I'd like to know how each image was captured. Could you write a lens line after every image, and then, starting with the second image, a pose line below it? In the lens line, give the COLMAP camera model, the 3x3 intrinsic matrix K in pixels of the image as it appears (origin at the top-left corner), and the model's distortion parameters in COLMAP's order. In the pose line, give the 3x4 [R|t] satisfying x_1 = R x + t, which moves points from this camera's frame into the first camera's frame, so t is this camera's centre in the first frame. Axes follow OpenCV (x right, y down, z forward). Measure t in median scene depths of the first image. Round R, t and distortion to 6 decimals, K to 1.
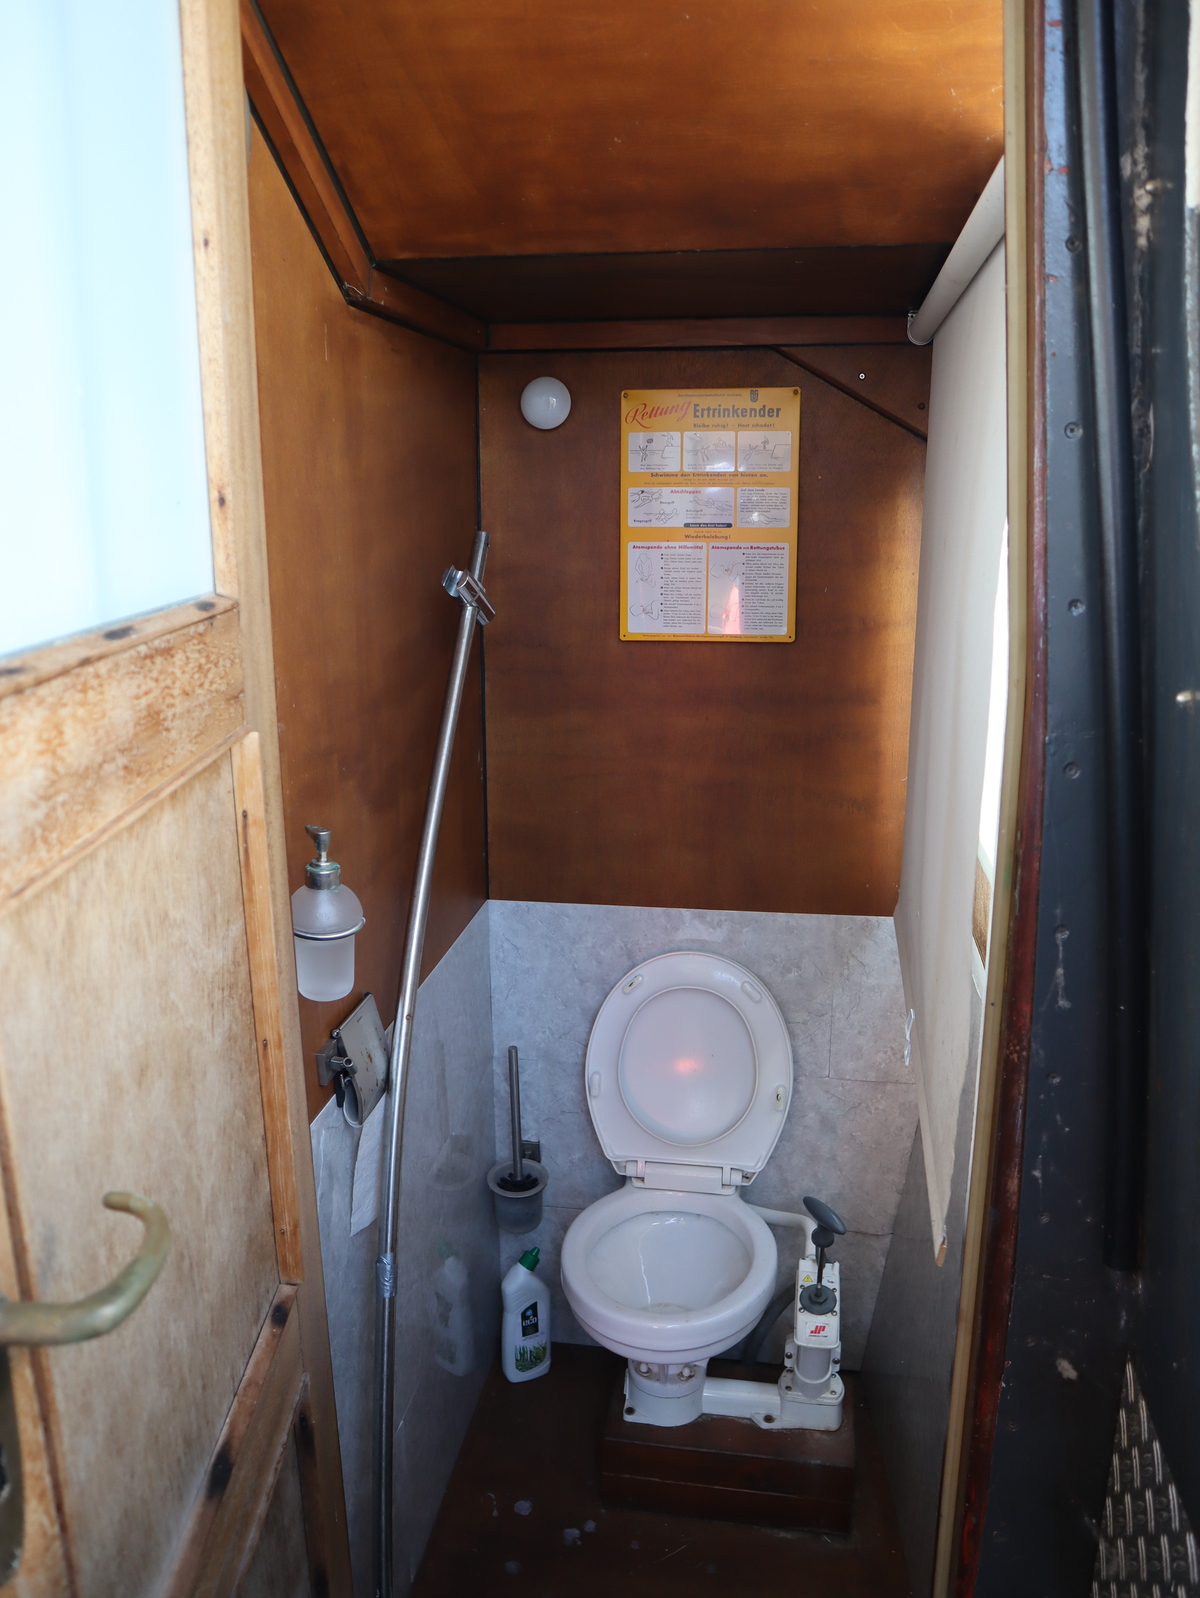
lens RADIAL K [[1254.7, 0, 600.0], [0, 1254.7, 799.0], [0, 0, 1]] dist [-0.123254, 0.087717]
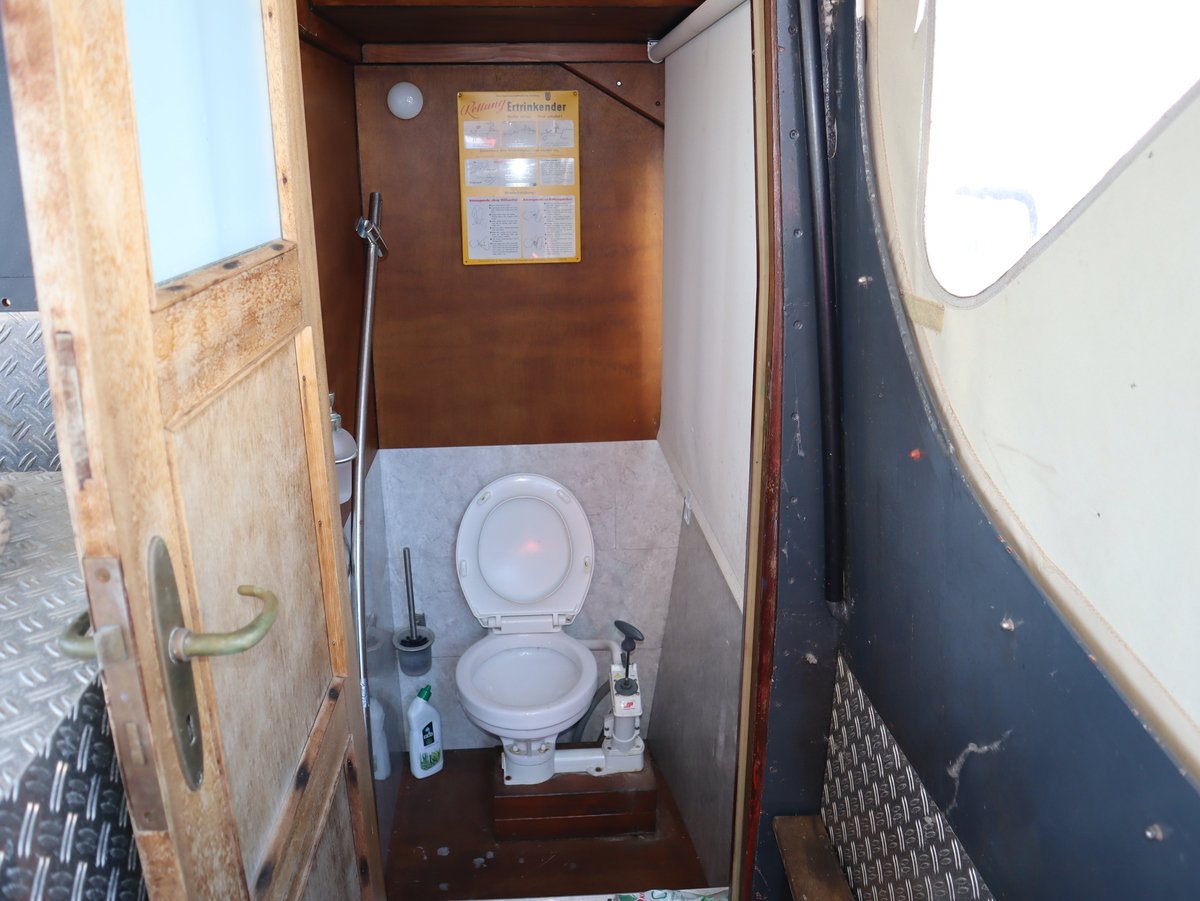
lens RADIAL K [[942.2, 0, 600.0], [0, 942.2, 454.7], [0, 0, 1]] dist [-0.123254, 0.087717]
pose [[0.970222, -0.076523, 0.229813, -0.099038], [0.059693, 0.995060, 0.079323, 0.017546], [-0.234748, -0.063243, 0.969997, -0.116642]]
